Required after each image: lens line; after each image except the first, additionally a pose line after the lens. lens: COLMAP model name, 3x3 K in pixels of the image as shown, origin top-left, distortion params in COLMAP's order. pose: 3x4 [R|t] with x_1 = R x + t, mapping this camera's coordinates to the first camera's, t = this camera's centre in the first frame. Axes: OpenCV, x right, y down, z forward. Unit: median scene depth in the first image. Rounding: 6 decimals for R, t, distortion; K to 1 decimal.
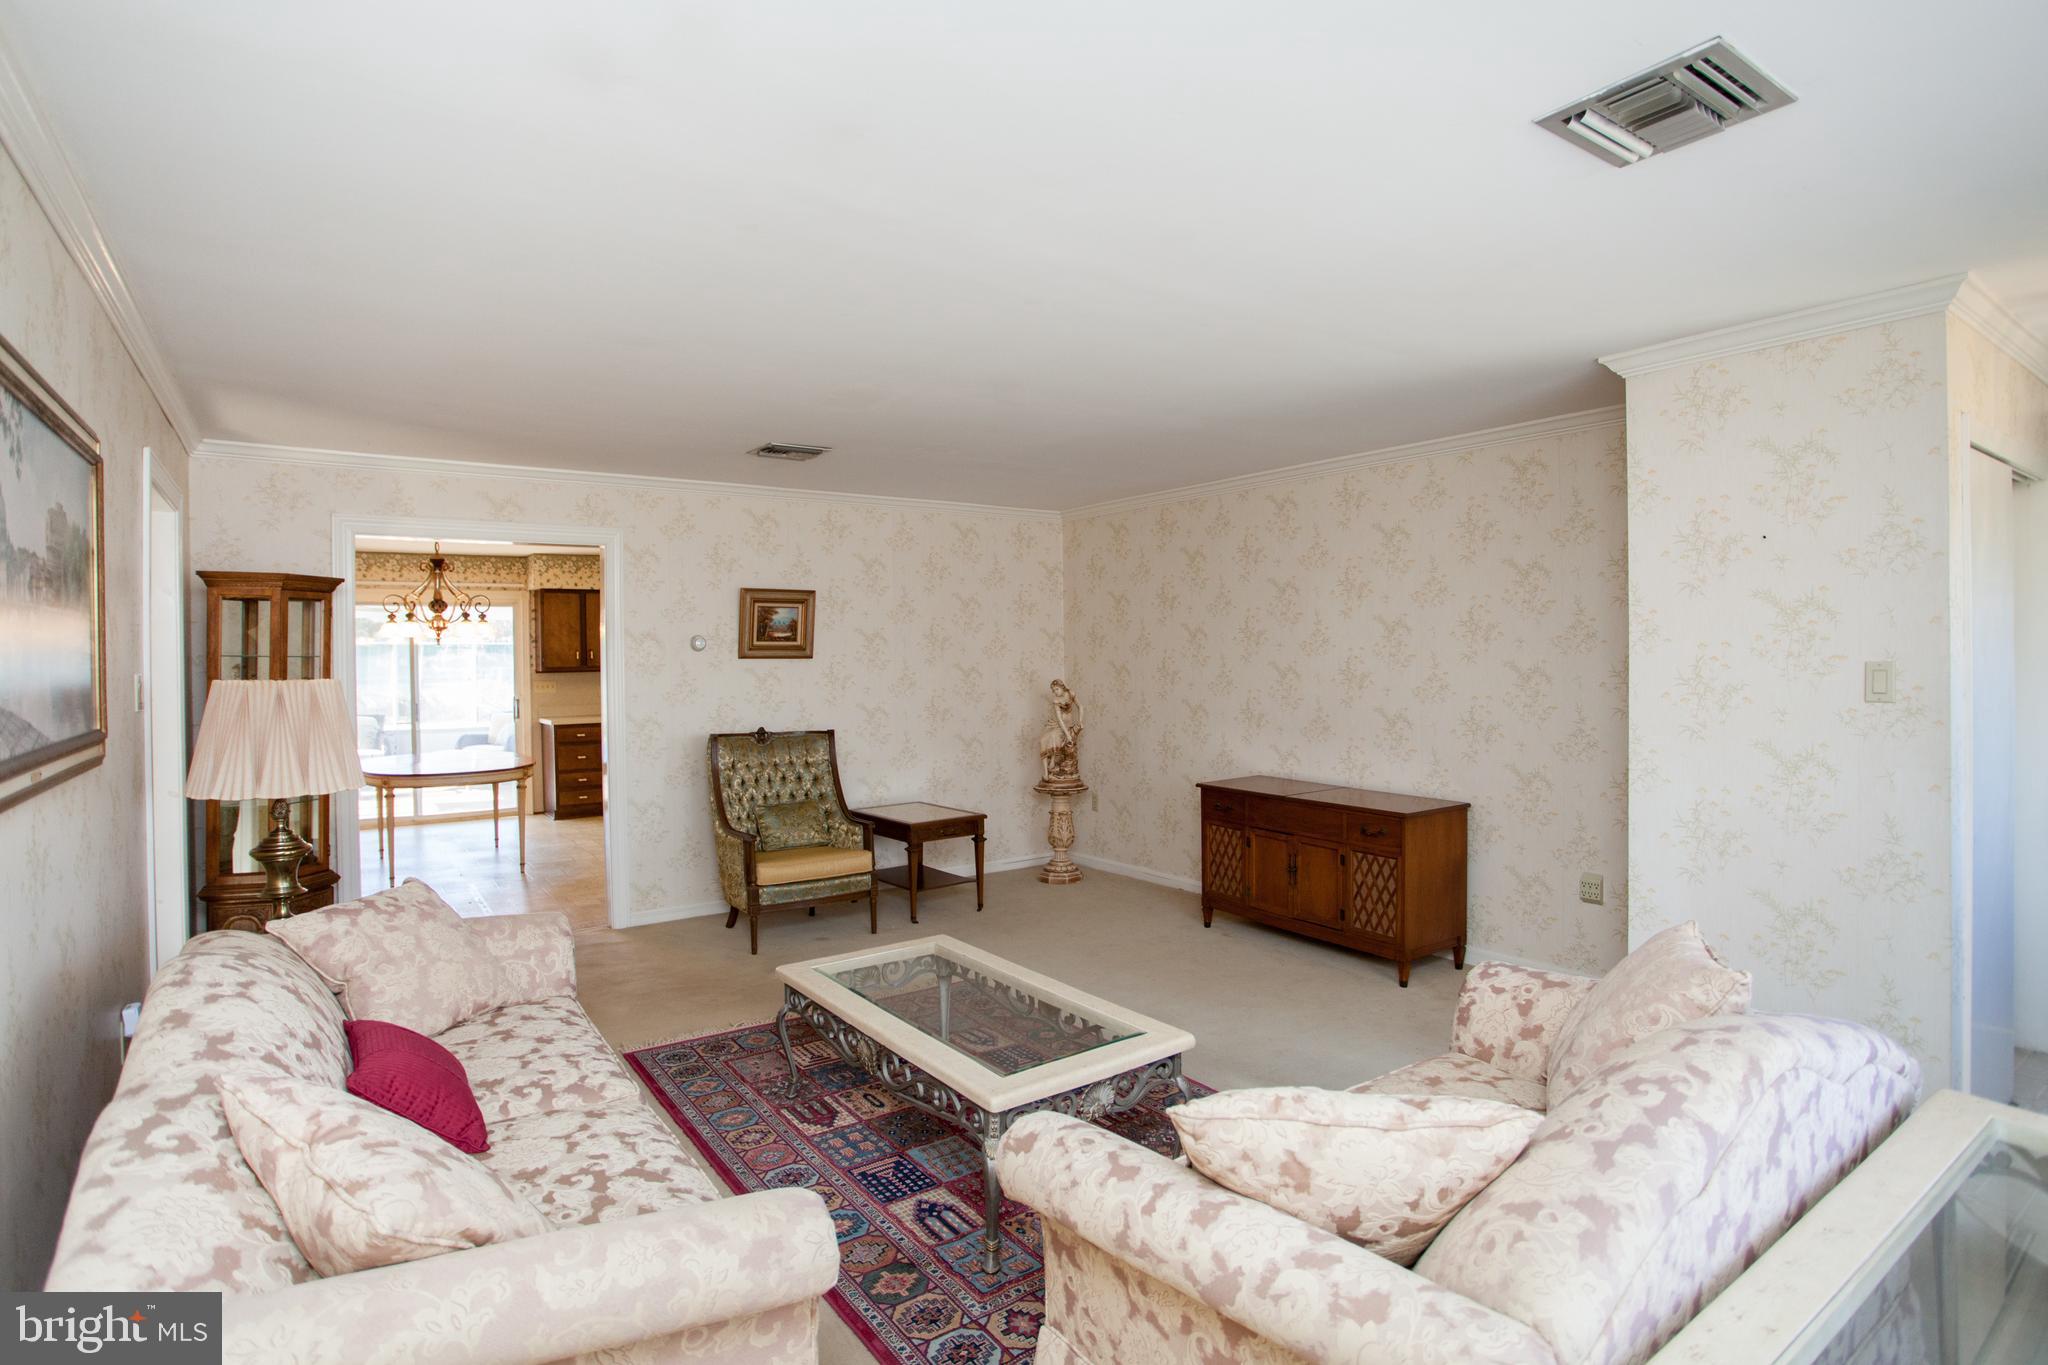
lens RADIAL K [[997.9, 0, 991.9], [0, 997.9, 652.3], [0, 0, 1]] dist [-0.049150, 0.014784]
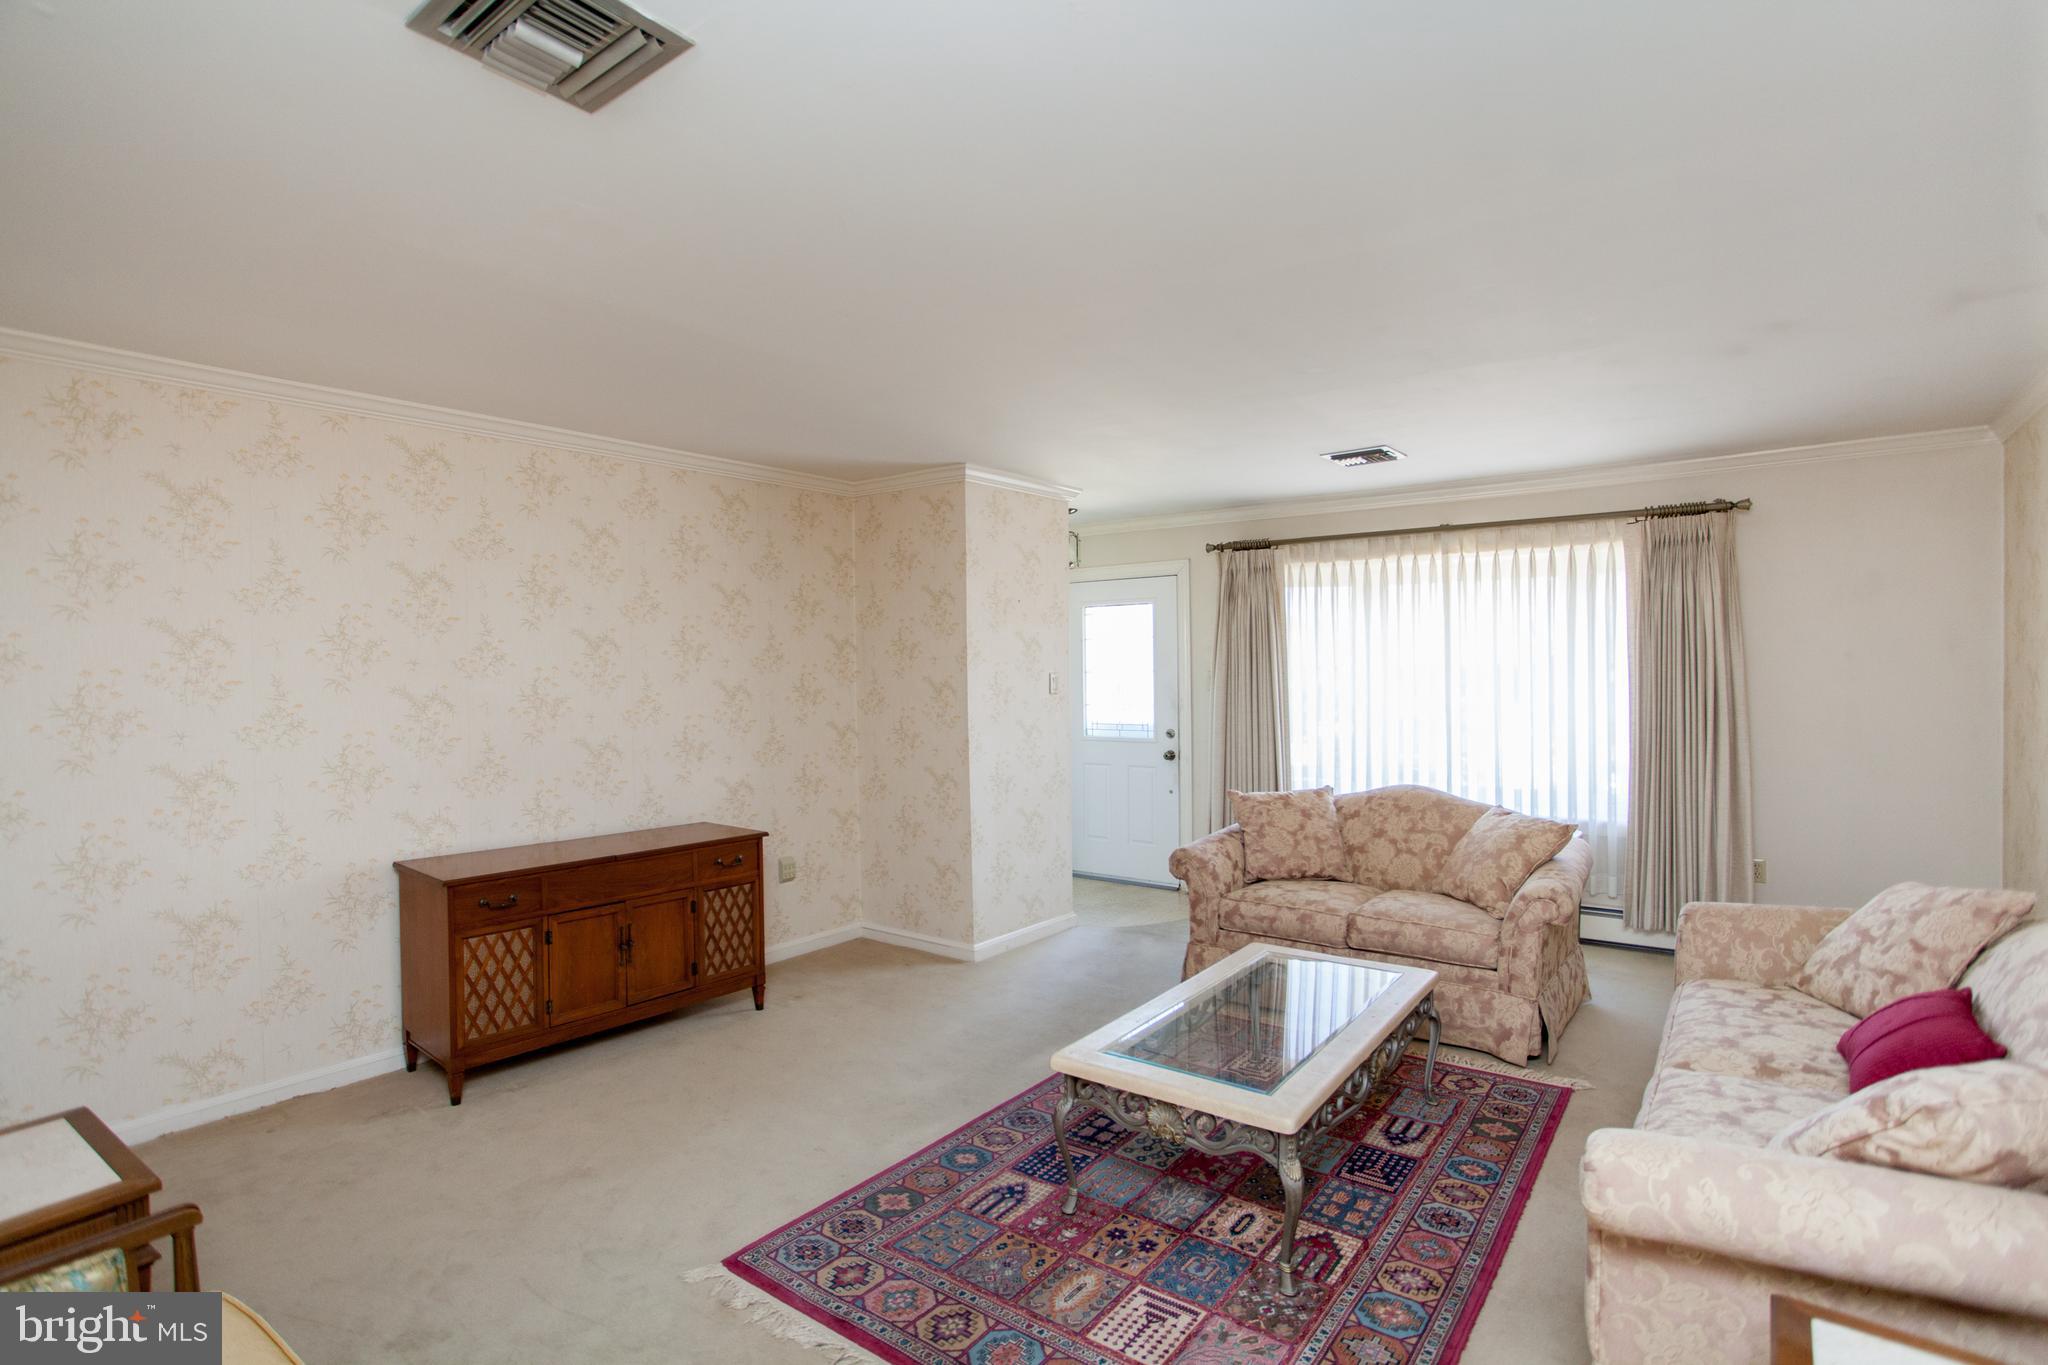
lens RADIAL K [[997.9, 0, 1021.4], [0, 997.9, 685.4], [0, 0, 1]] dist [-0.049150, 0.014784]
pose [[-0.314863, 0.000021, 0.949137, -0.586878], [0.013314, 0.999902, 0.004395, 0.013902], [-0.949044, 0.014021, -0.314833, 1.024290]]
